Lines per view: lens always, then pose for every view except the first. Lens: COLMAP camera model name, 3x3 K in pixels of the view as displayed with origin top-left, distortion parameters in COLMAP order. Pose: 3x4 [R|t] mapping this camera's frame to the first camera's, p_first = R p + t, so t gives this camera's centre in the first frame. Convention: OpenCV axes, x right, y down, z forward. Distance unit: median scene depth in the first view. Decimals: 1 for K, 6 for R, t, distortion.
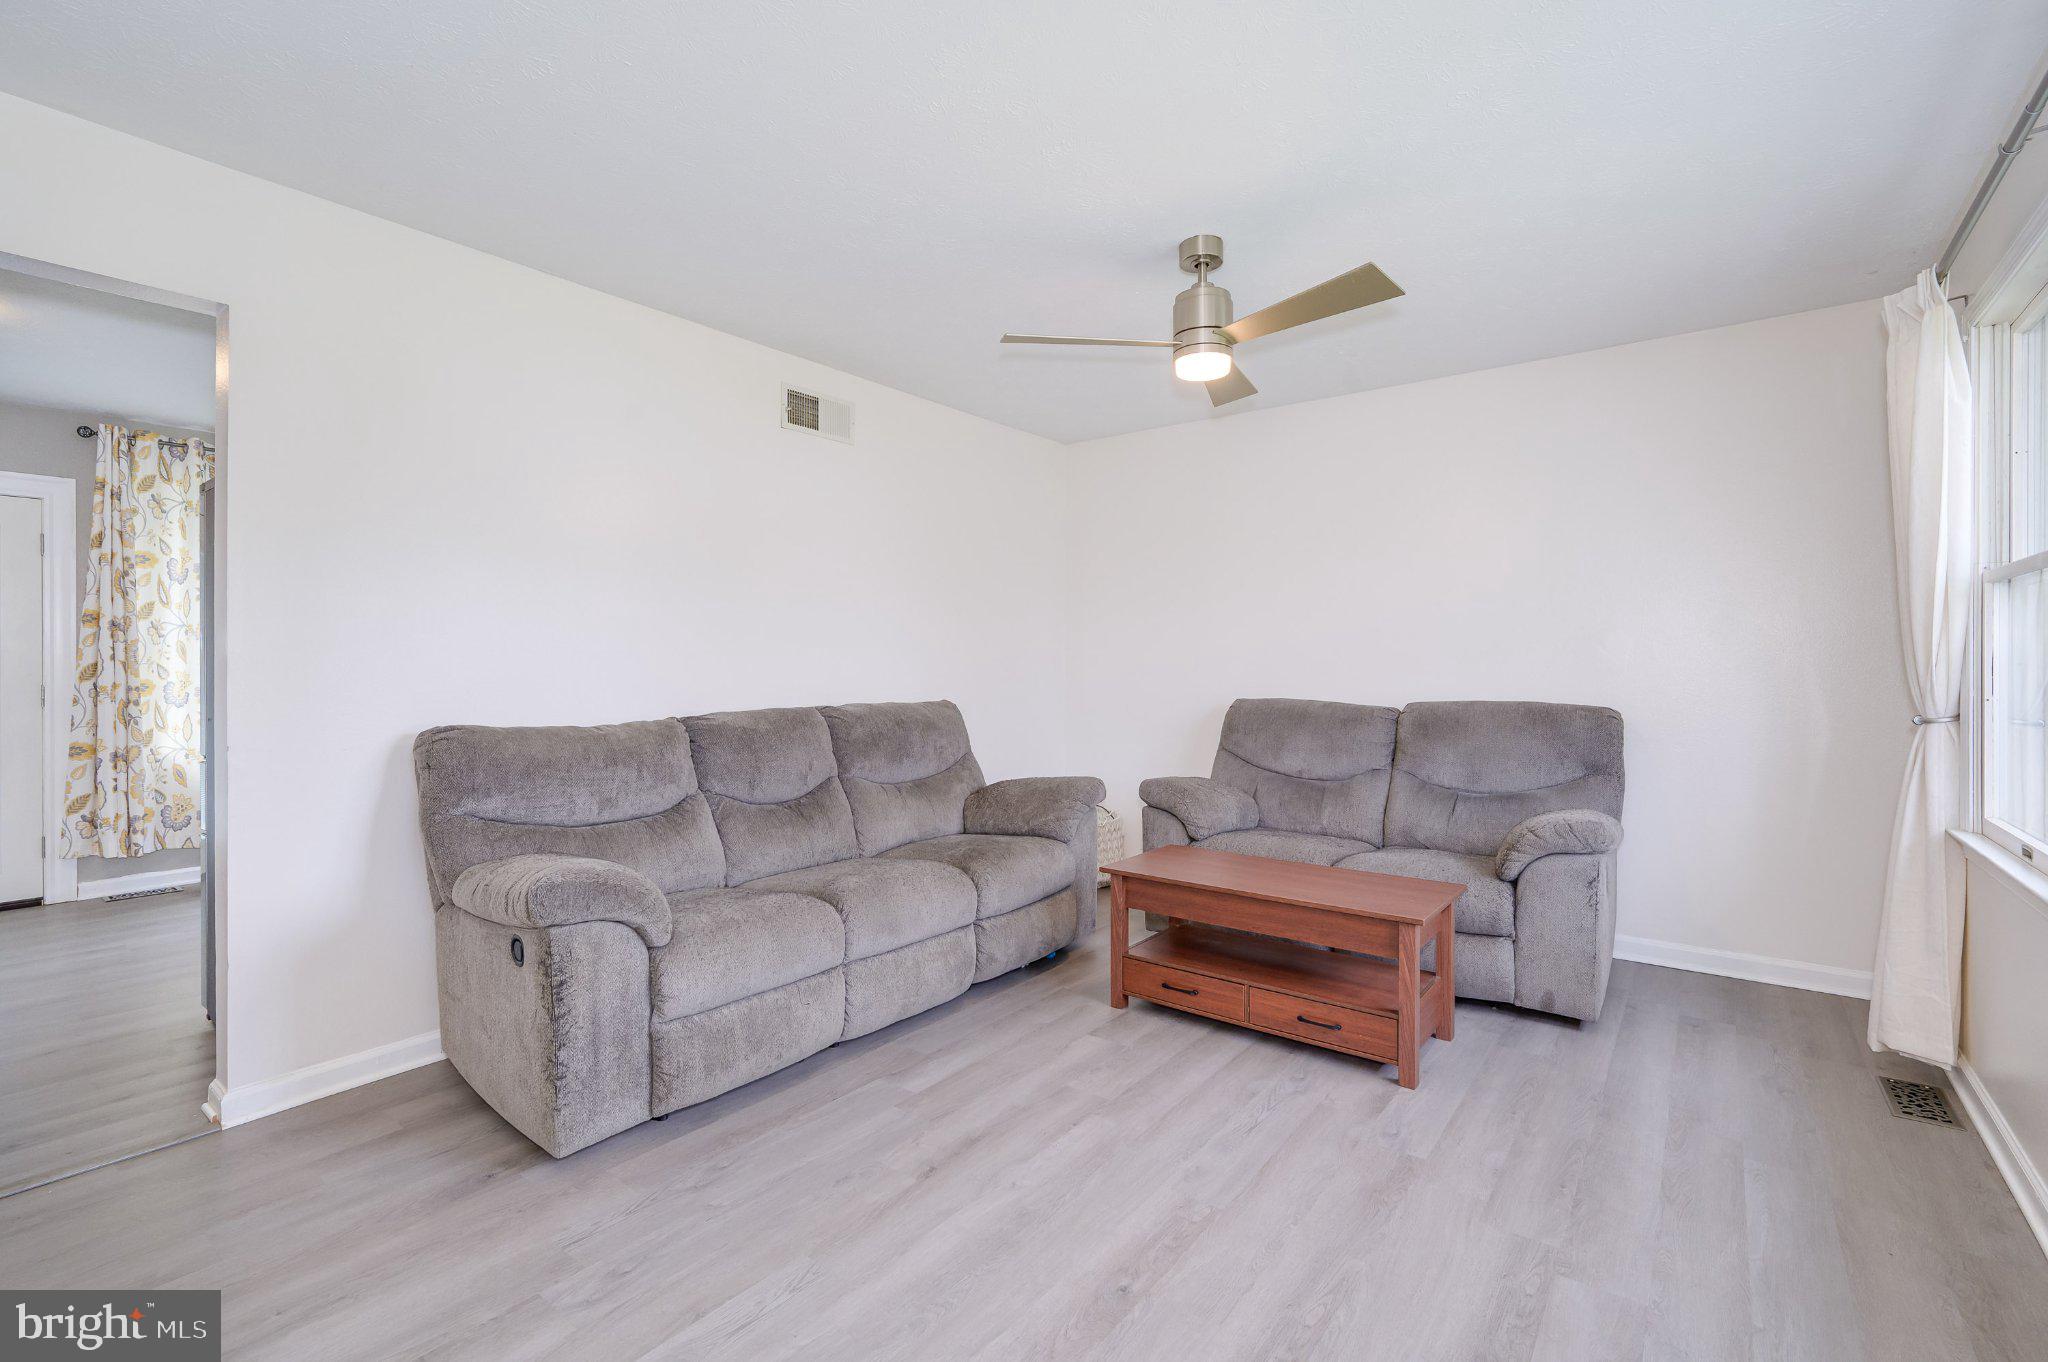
lens RADIAL K [[924.0, 0, 1026.1], [0, 924.0, 671.5], [0, 0, 1]] dist [0.001942, 0.000513]
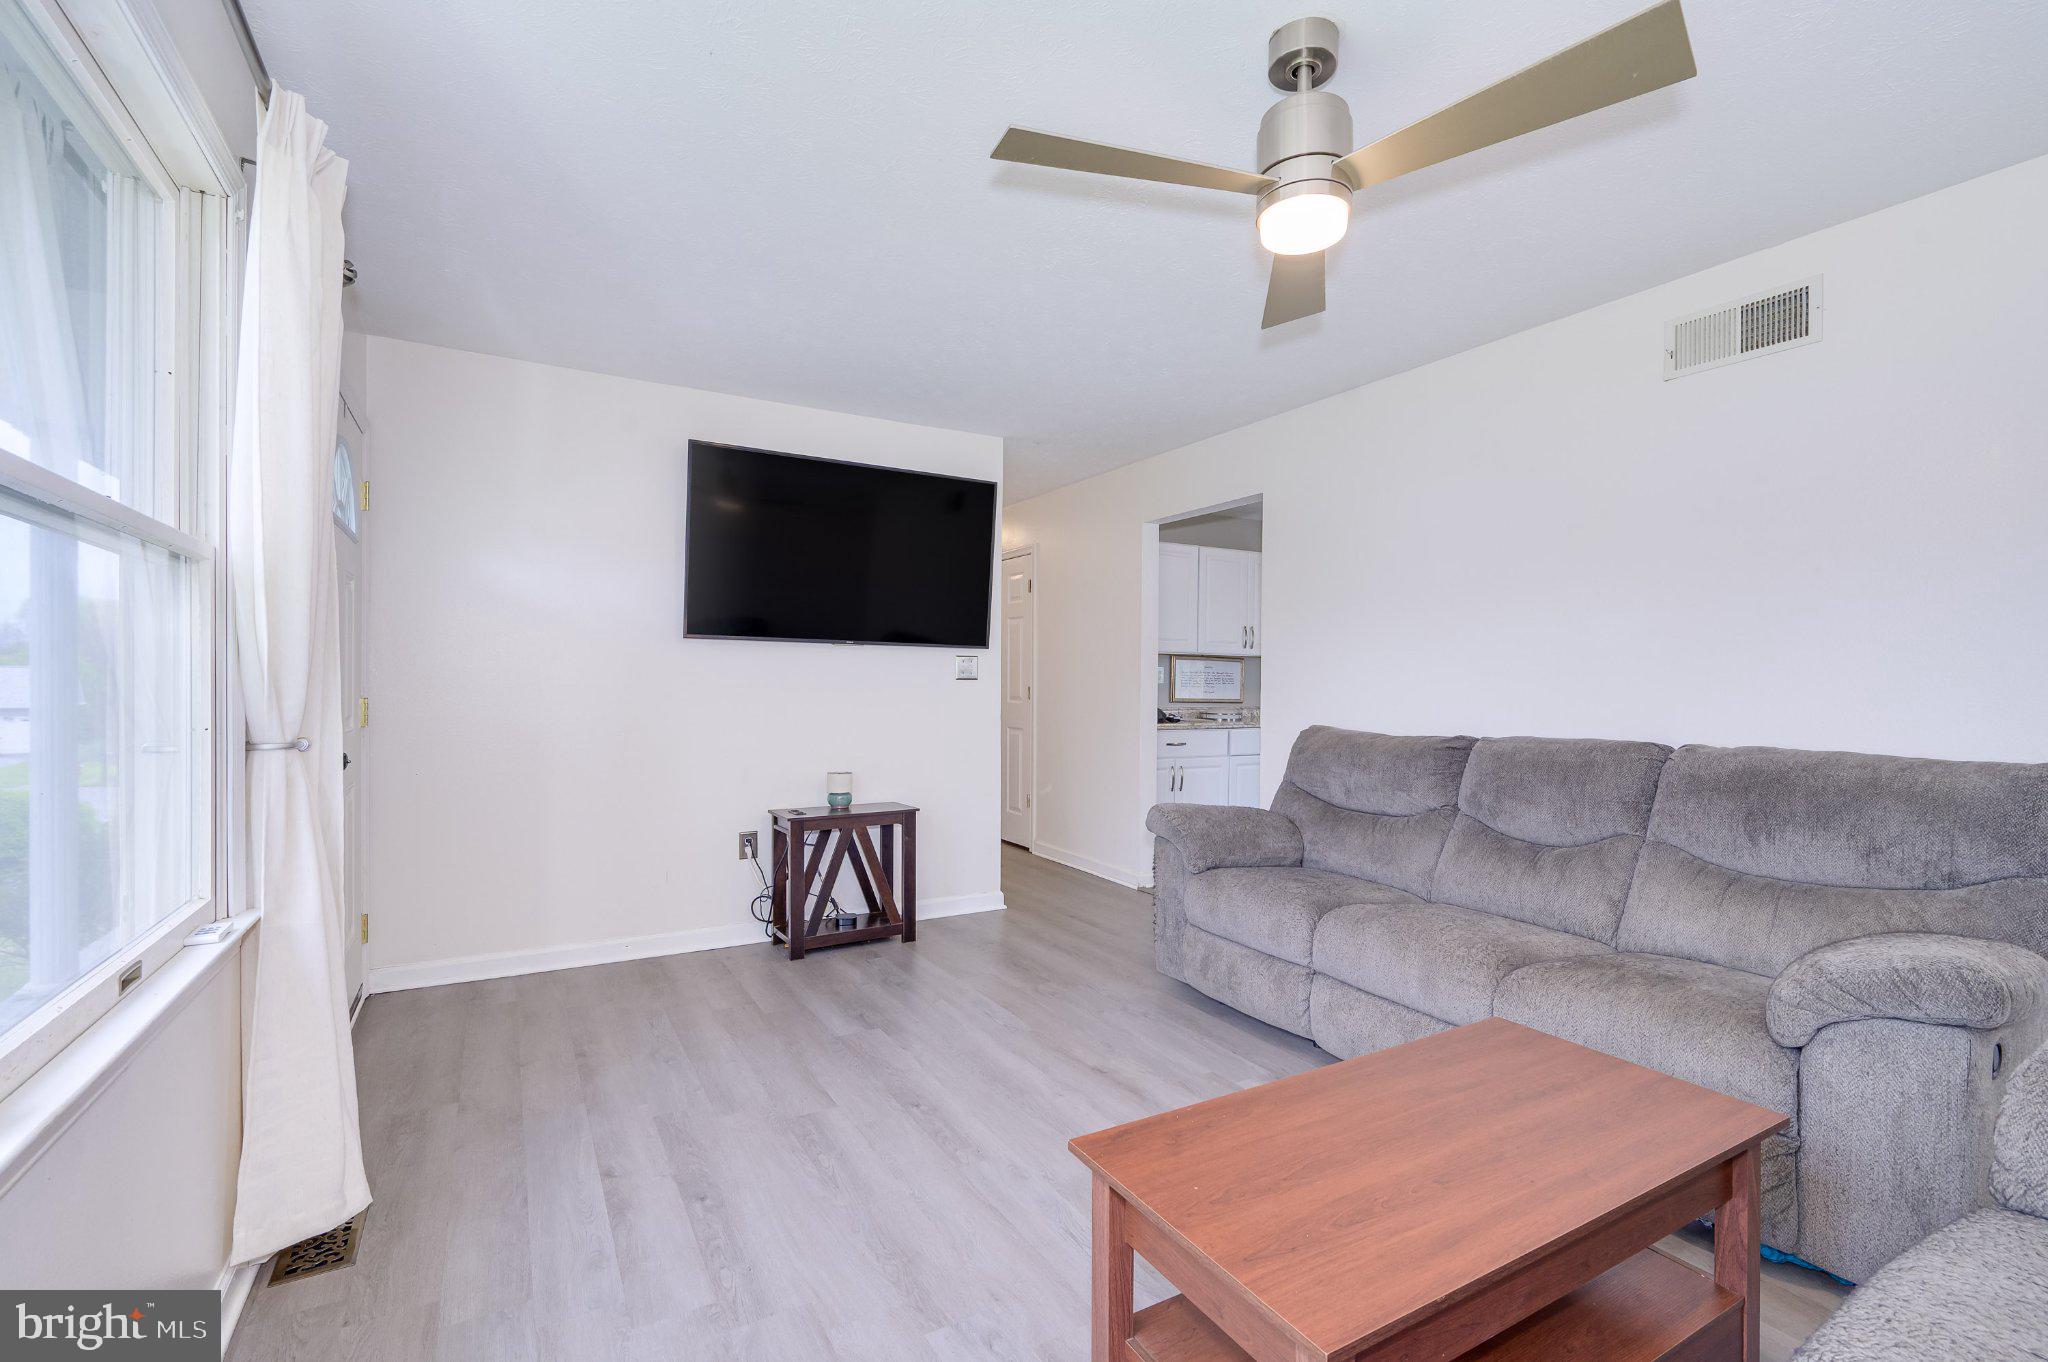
lens RADIAL K [[910.5, 0, 1022.7], [0, 910.5, 687.3], [0, 0, 1]] dist [-0.001469, -0.000197]
pose [[-0.391879, 0.000747, -0.920016, 0.905255], [-0.018694, 0.999787, 0.008775, -0.004582], [0.919827, 0.020637, -0.391782, 1.132802]]
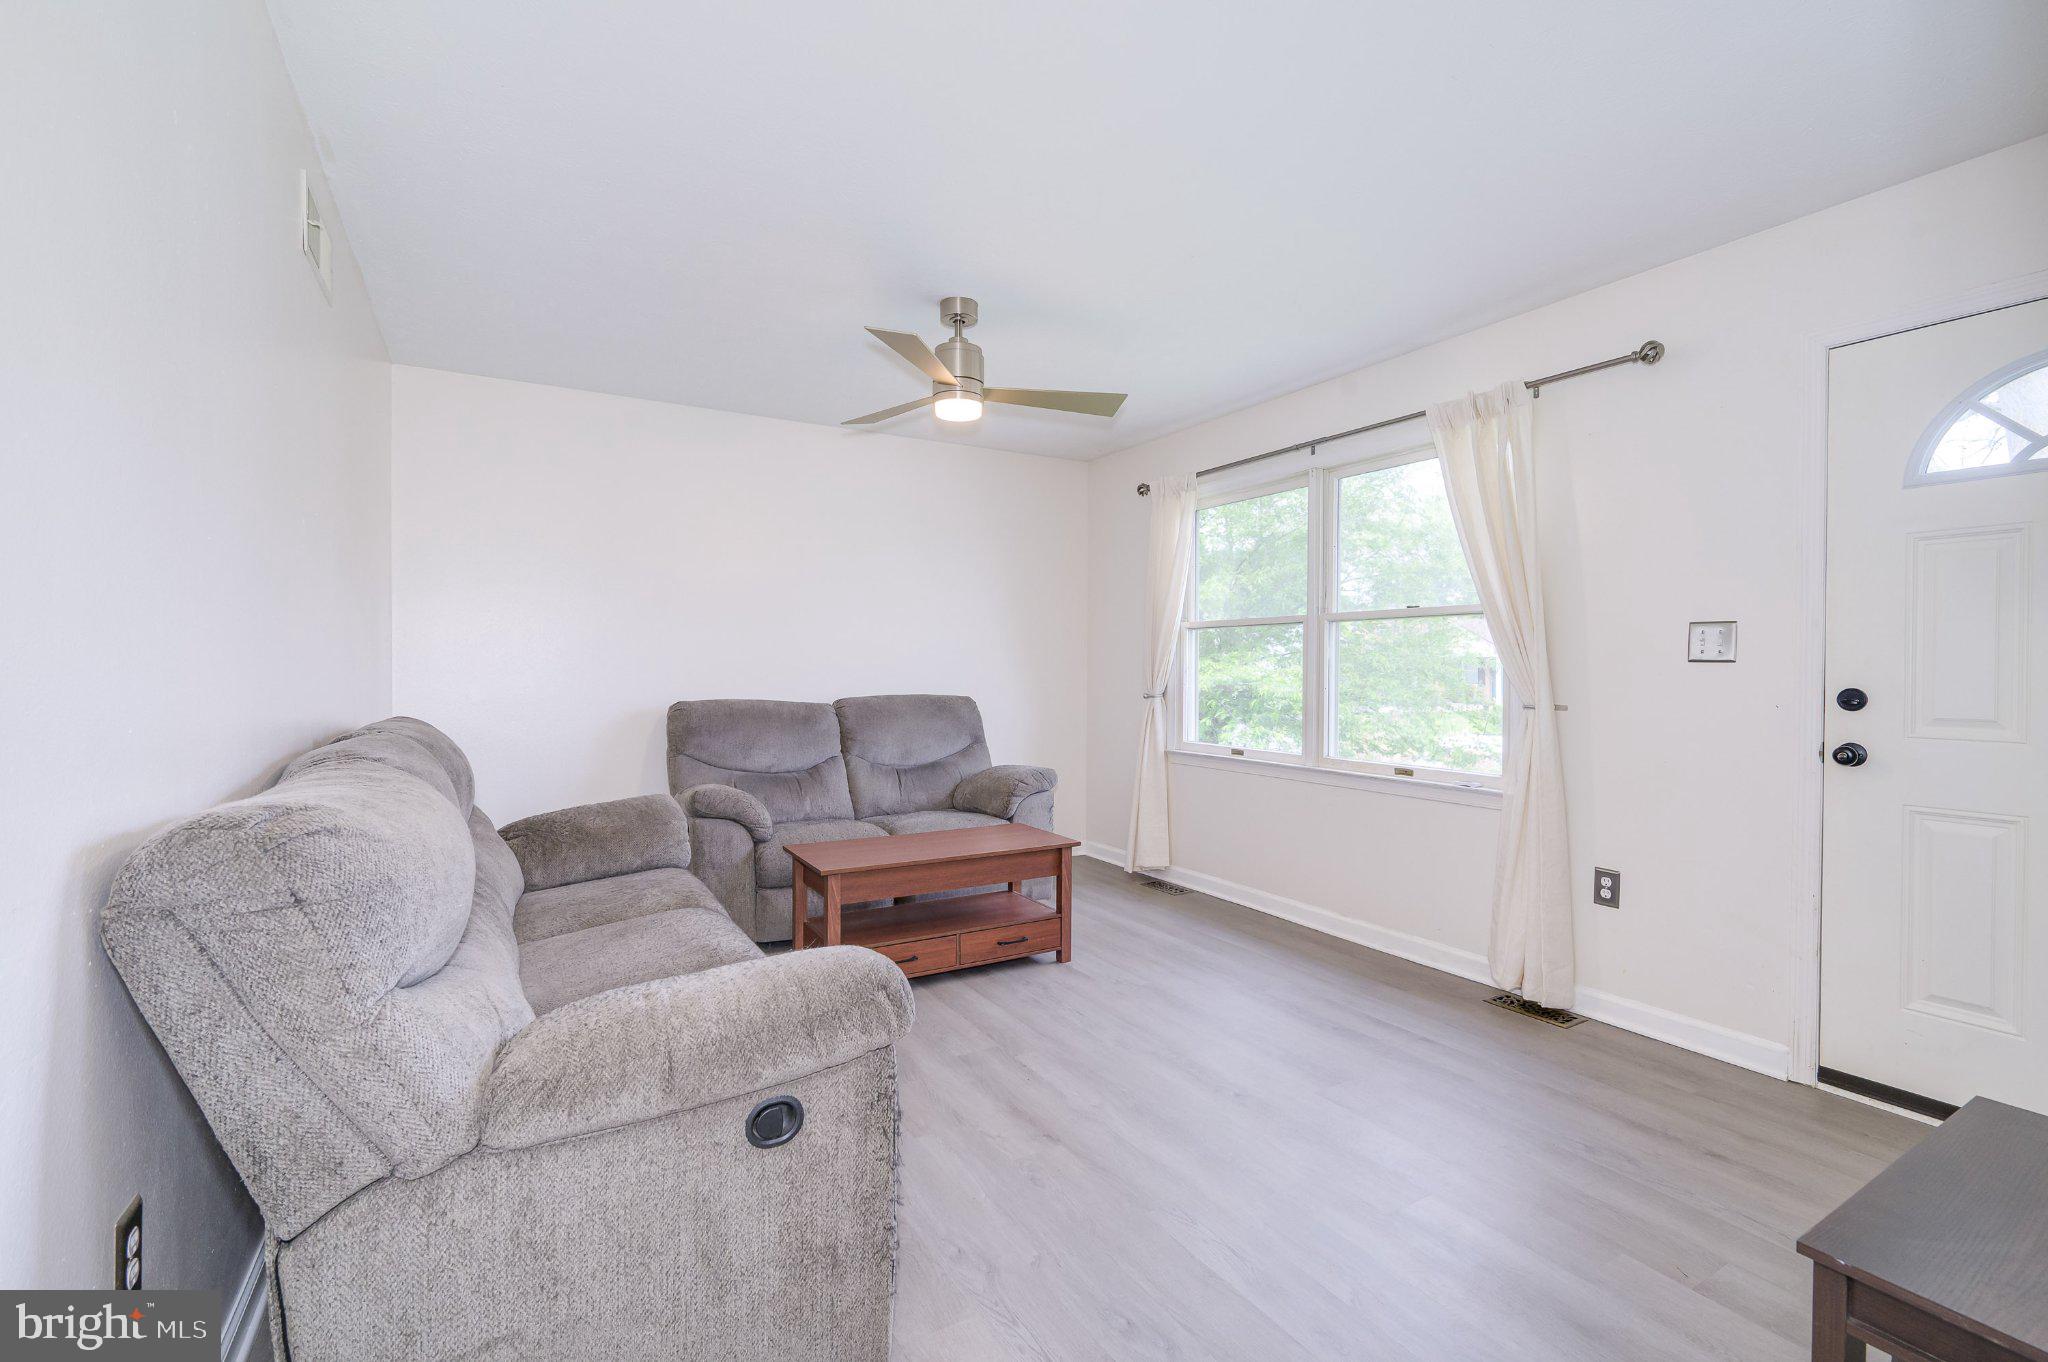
lens RADIAL K [[903.3, 0, 1054.3], [0, 903.3, 678.7], [0, 0, 1]] dist [0.001694, -0.000046]
pose [[0.358688, -0.007526, 0.933427, -0.876532], [0.005279, 0.999968, 0.006034, 0.003084], [-0.933442, 0.002763, 0.358717, 0.505158]]
